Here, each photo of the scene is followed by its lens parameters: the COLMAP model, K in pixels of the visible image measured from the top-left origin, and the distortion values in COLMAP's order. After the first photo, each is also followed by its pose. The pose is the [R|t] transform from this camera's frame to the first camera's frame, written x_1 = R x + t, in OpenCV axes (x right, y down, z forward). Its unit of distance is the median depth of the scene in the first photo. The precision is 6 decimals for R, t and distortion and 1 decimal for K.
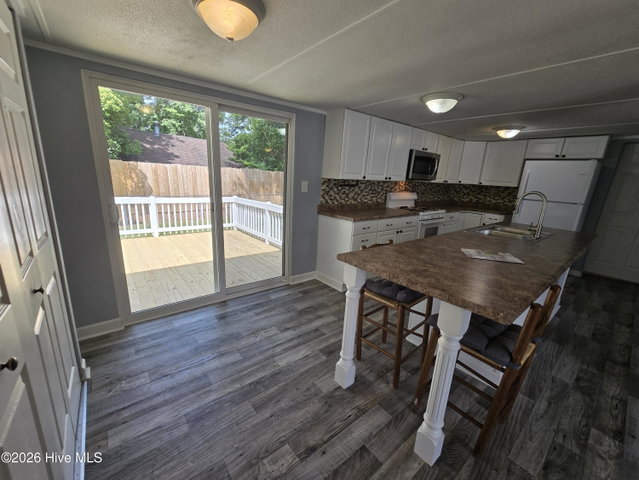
lens RADIAL K [[259.0, 0, 307.6], [0, 259.0, 243.5], [0, 0, 1]] dist [-0.002776, 0.000519]
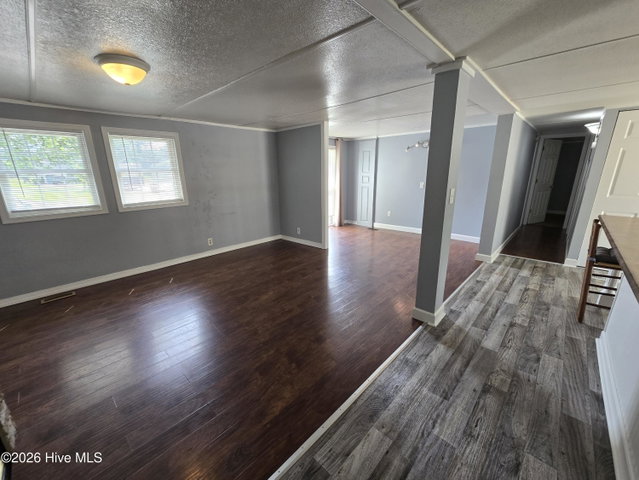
lens RADIAL K [[261.3, 0, 319.0], [0, 261.3, 226.4], [0, 0, 1]] dist [-0.000185, 0.000226]
pose [[-0.988668, -0.007848, -0.149912, 2.107985], [-0.072644, 0.898932, 0.432022, -0.323142], [0.131370, 0.438017, -0.889316, 1.613655]]
